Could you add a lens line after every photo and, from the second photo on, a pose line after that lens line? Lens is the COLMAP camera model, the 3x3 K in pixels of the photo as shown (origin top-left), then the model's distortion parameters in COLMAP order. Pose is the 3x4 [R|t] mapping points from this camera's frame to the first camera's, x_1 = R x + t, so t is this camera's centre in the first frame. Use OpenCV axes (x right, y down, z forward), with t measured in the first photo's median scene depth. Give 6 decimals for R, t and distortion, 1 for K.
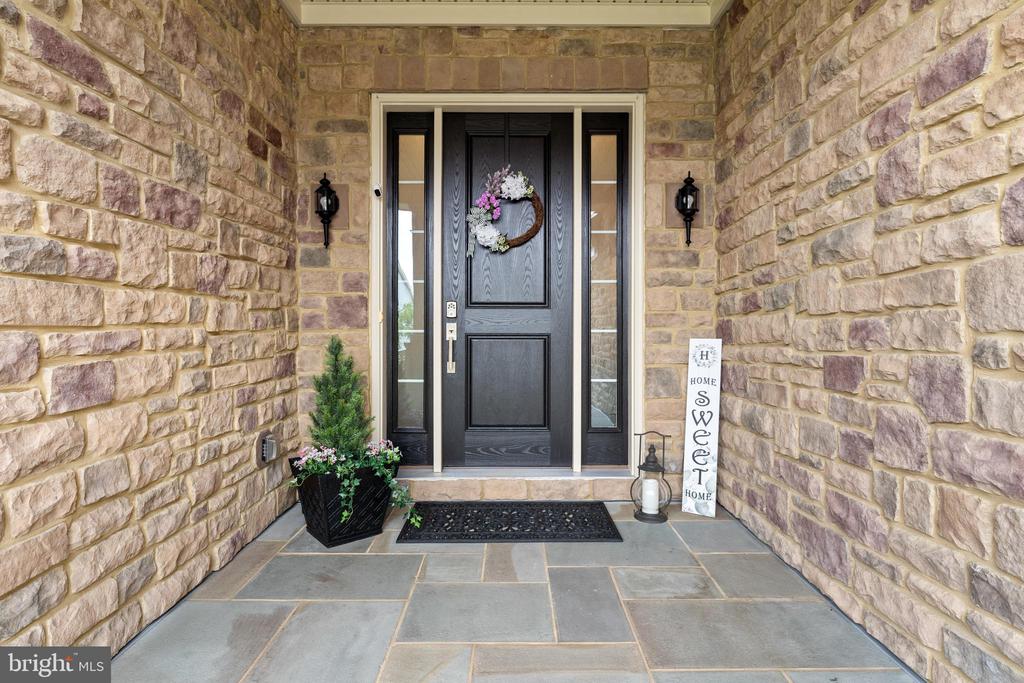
lens RADIAL K [[531.3, 0, 513.3], [0, 531.3, 332.0], [0, 0, 1]] dist [0.001280, -0.001268]
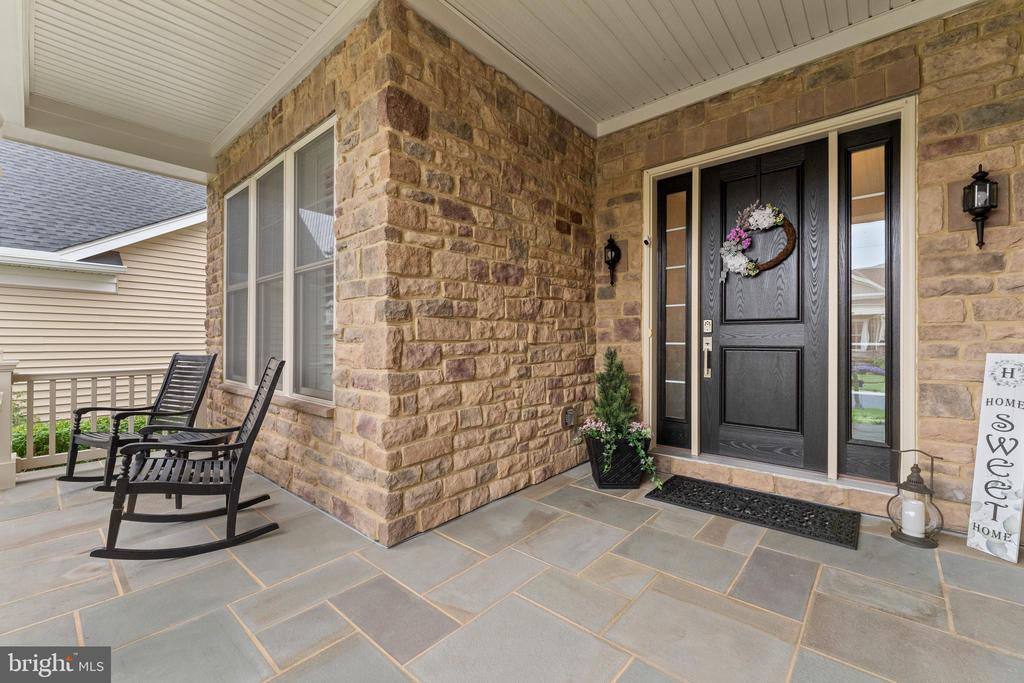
lens RADIAL K [[421.4, 0, 515.4], [0, 421.4, 341.6], [0, 0, 1]] dist [-0.000557, 0.000010]
pose [[0.752679, 0.000939, -0.658387, 0.220496], [-0.005097, 0.999977, -0.004400, 0.000231], [0.658368, 0.006667, 0.752666, -0.040337]]
